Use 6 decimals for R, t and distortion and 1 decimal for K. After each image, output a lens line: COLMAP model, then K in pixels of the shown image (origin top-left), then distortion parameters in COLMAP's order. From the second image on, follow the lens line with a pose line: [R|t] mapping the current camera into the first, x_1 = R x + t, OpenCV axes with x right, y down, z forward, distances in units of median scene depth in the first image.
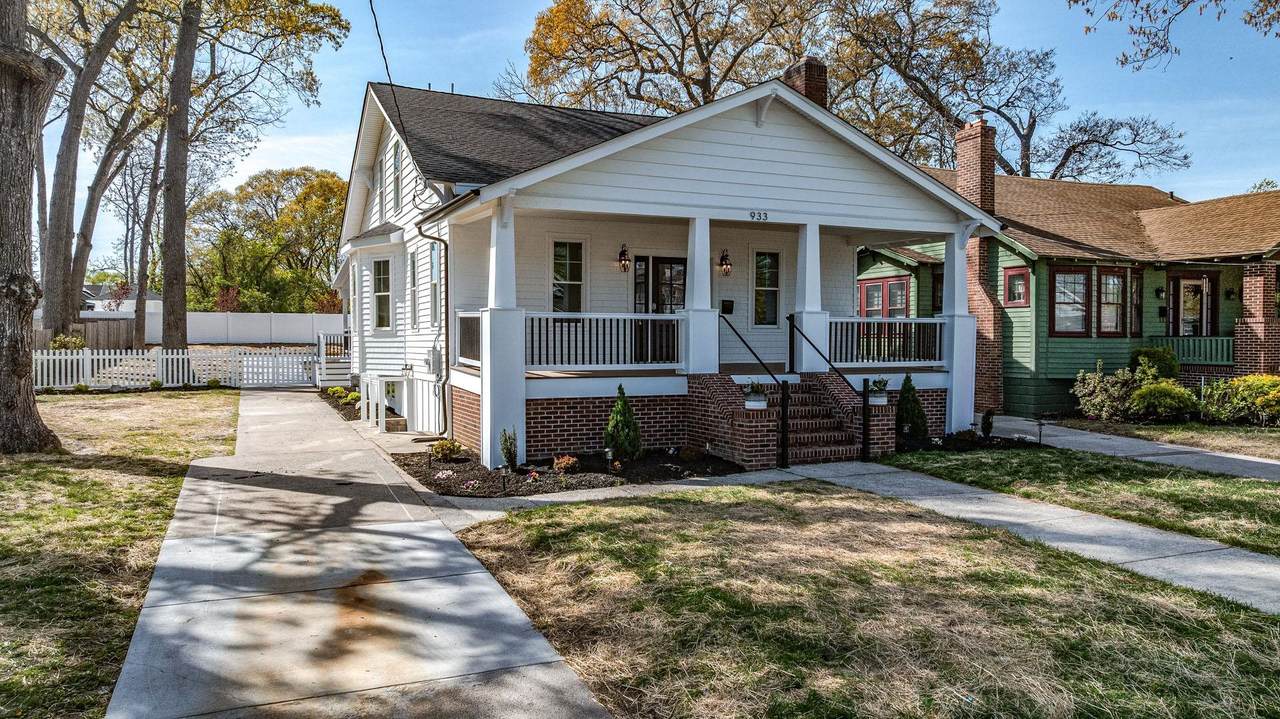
lens RADIAL K [[920.0, 0, 640.3], [0, 920.0, 363.7], [0, 0, 1]] dist [-0.019591, 0.009171]
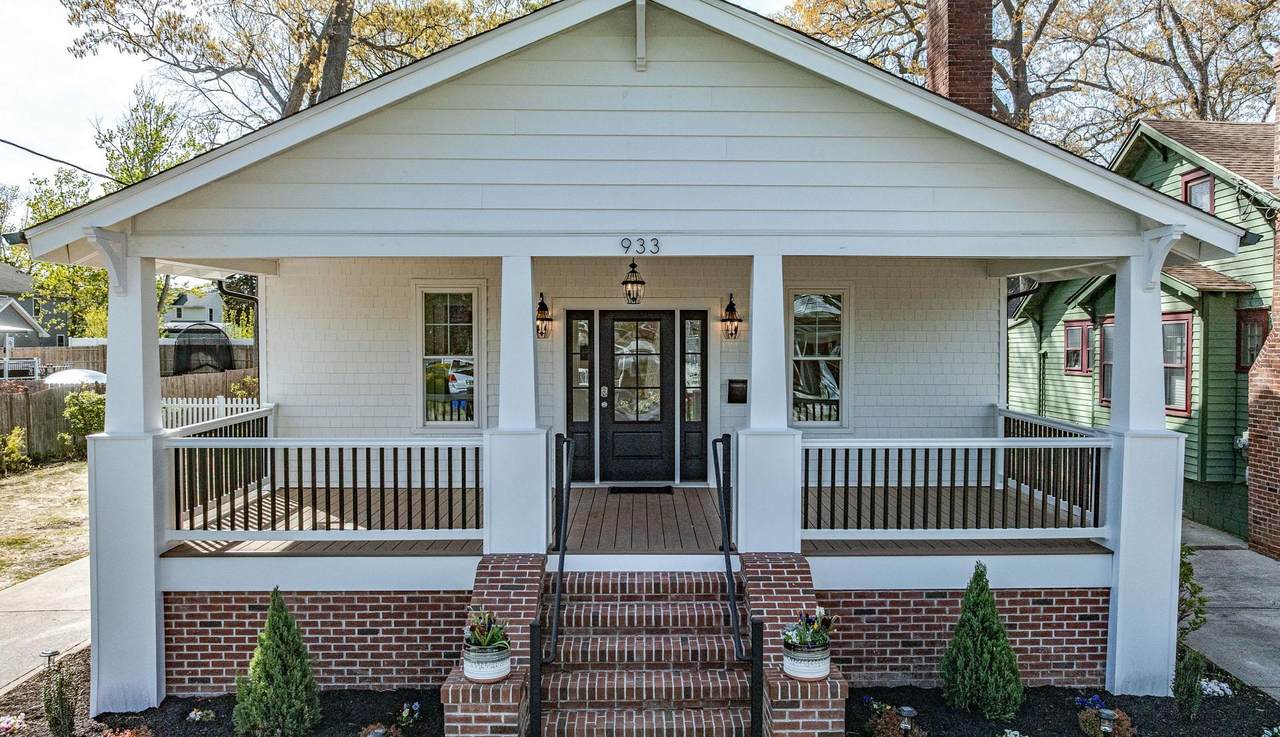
lens RADIAL K [[934.4, 0, 657.1], [0, 934.4, 362.4], [0, 0, 1]] dist [-0.027168, 0.025337]
pose [[0.921526, 0.006589, -0.388260, 0.261578], [-0.009649, 0.999936, -0.005931, -0.071546], [0.388196, 0.009212, 0.921531, 0.405649]]
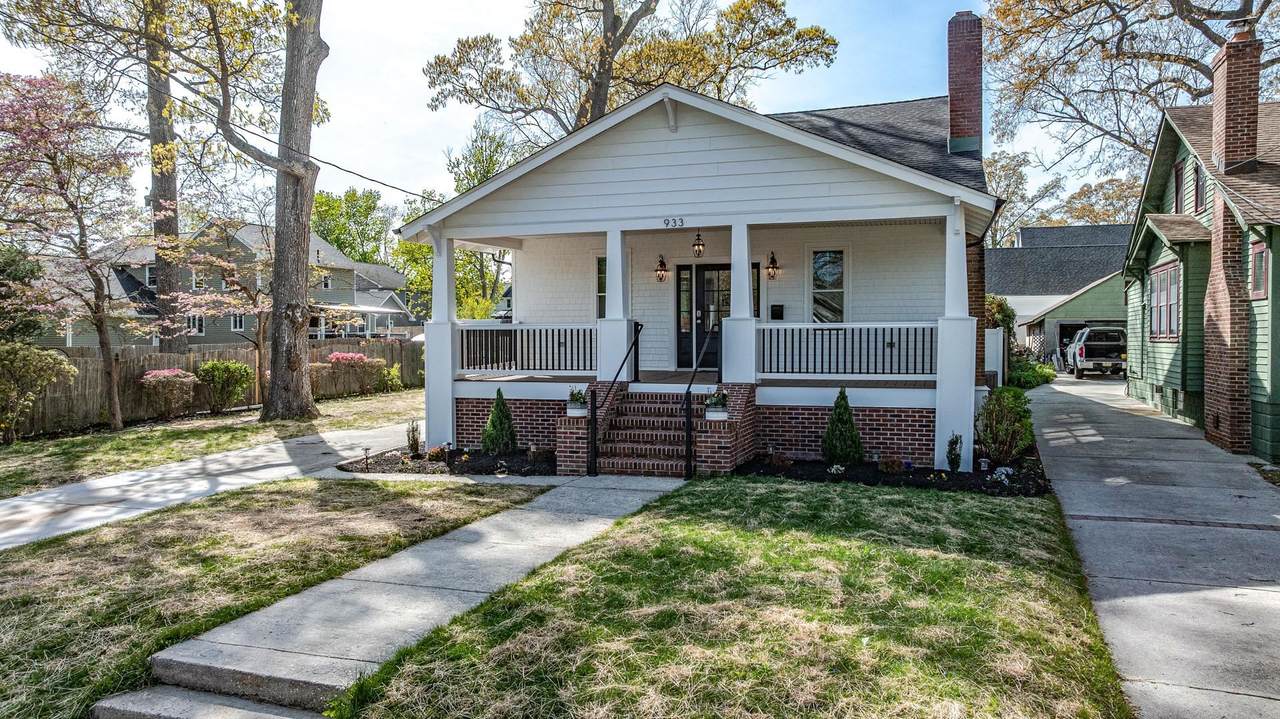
lens RADIAL K [[920.0, 0, 629.4], [0, 920.0, 364.1], [0, 0, 1]] dist [-0.019591, 0.009171]
pose [[0.730343, 0.015939, -0.682894, 0.592541], [-0.014910, 0.999862, 0.007391, -0.012217], [0.682917, 0.004784, 0.730480, 0.192146]]
